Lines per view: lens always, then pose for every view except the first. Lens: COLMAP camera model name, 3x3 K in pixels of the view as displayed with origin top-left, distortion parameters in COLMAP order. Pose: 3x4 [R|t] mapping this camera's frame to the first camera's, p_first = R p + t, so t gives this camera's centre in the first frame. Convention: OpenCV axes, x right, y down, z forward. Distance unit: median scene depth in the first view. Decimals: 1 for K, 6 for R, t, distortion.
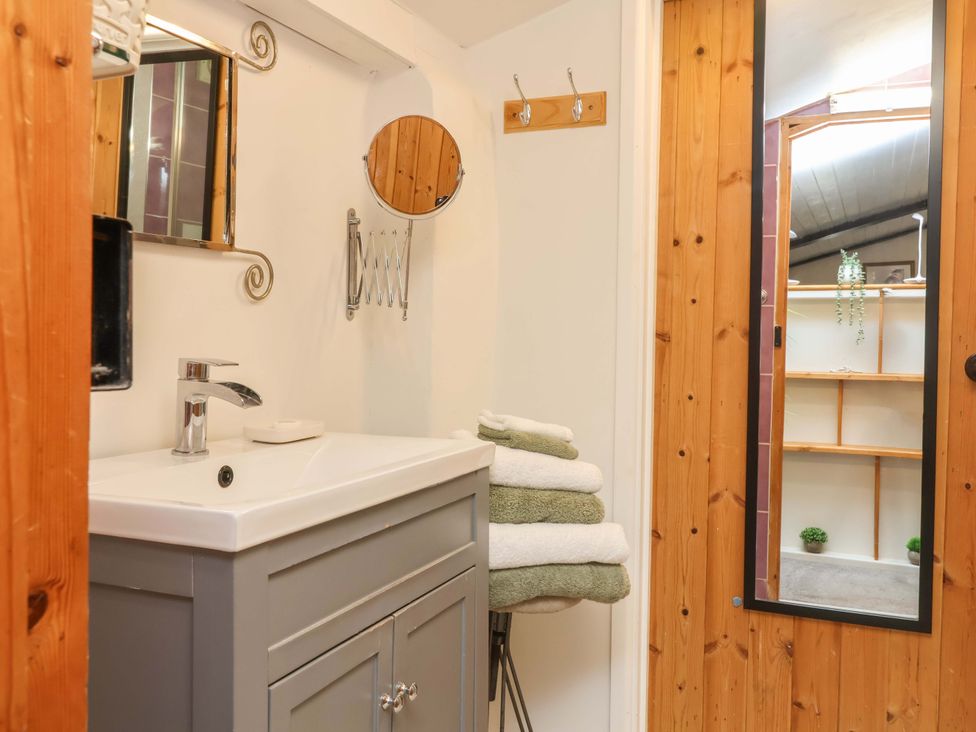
lens RADIAL K [[886.3, 0, 487.9], [0, 886.3, 364.4], [0, 0, 1]] dist [0.012386, 0.009415]
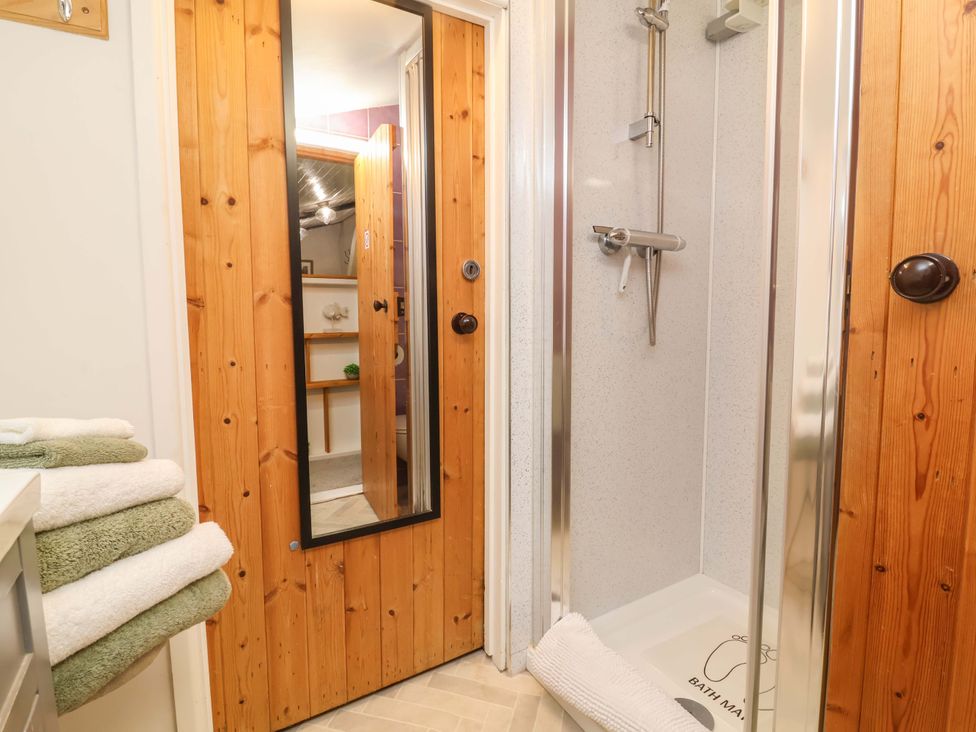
lens RADIAL K [[506.3, 0, 492.1], [0, 506.3, 360.8], [0, 0, 1]] dist [-0.008363, -0.006450]
pose [[0.554156, -0.089632, 0.827573, -0.076954], [0.035907, 0.995834, 0.083812, -0.002559], [-0.831638, -0.016730, 0.555066, 0.453420]]
